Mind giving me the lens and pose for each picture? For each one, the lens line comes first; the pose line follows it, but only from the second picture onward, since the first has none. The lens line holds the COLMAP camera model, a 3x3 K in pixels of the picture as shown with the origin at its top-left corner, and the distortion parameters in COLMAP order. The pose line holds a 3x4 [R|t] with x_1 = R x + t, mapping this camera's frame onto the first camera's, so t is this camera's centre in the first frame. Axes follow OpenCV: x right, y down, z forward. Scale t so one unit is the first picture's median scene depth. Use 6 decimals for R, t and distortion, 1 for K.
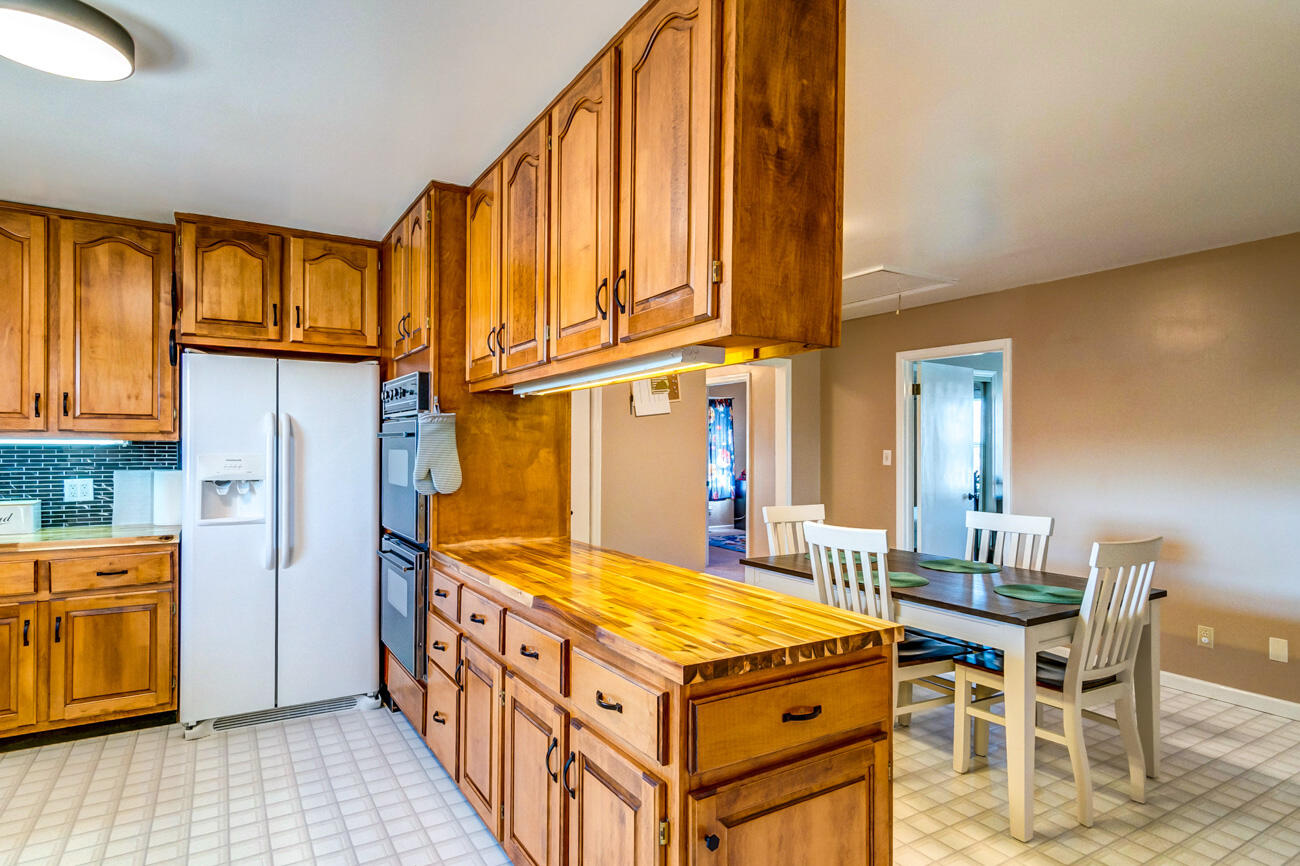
lens RADIAL K [[702.7, 0, 645.6], [0, 702.7, 429.0], [0, 0, 1]] dist [0.001237, 0.000546]
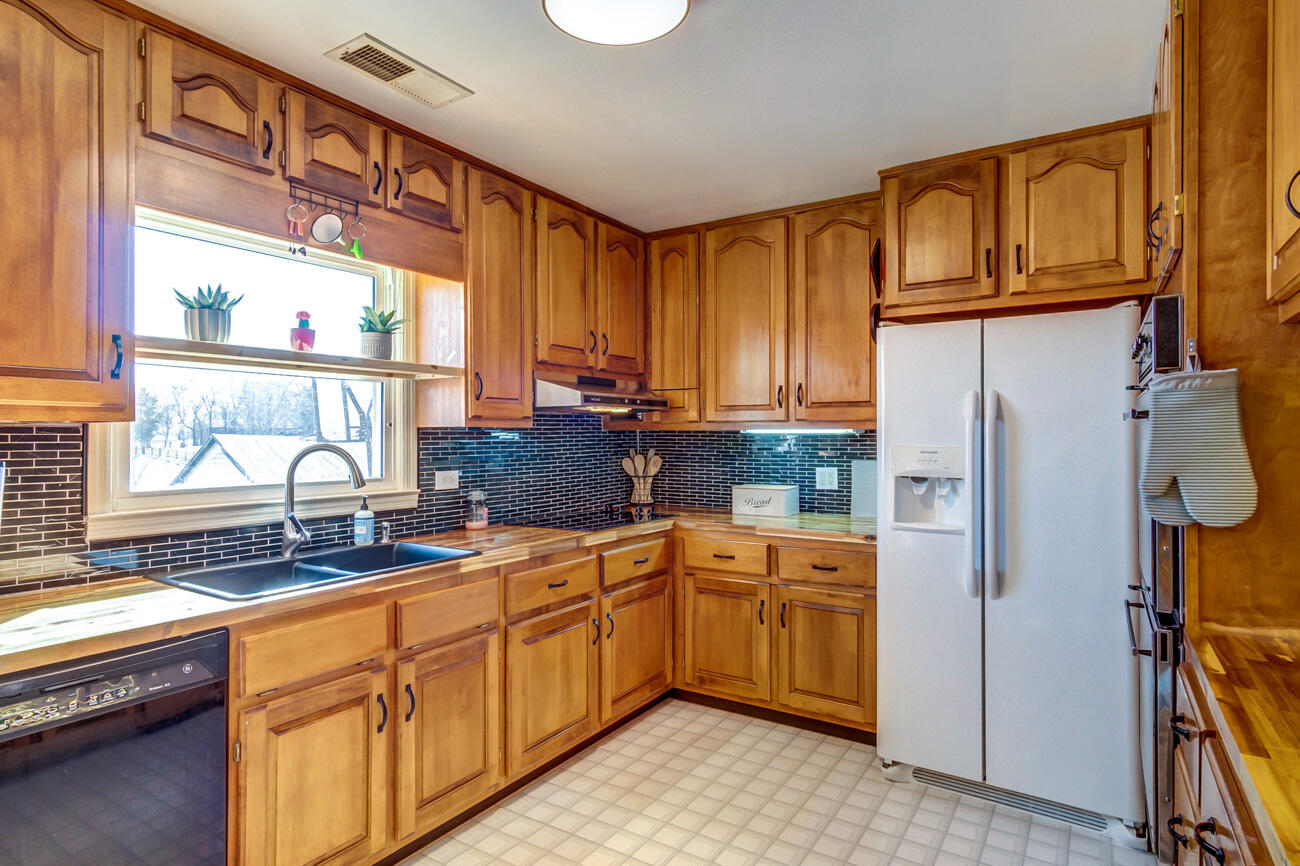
lens RADIAL K [[702.7, 0, 645.6], [0, 702.7, 429.0], [0, 0, 1]] dist [0.001237, 0.000546]
pose [[0.431203, -0.010714, -0.902191, -0.000245], [0.025204, 0.999682, 0.000175, 0.009403], [0.901903, -0.022814, 0.431336, 0.364092]]
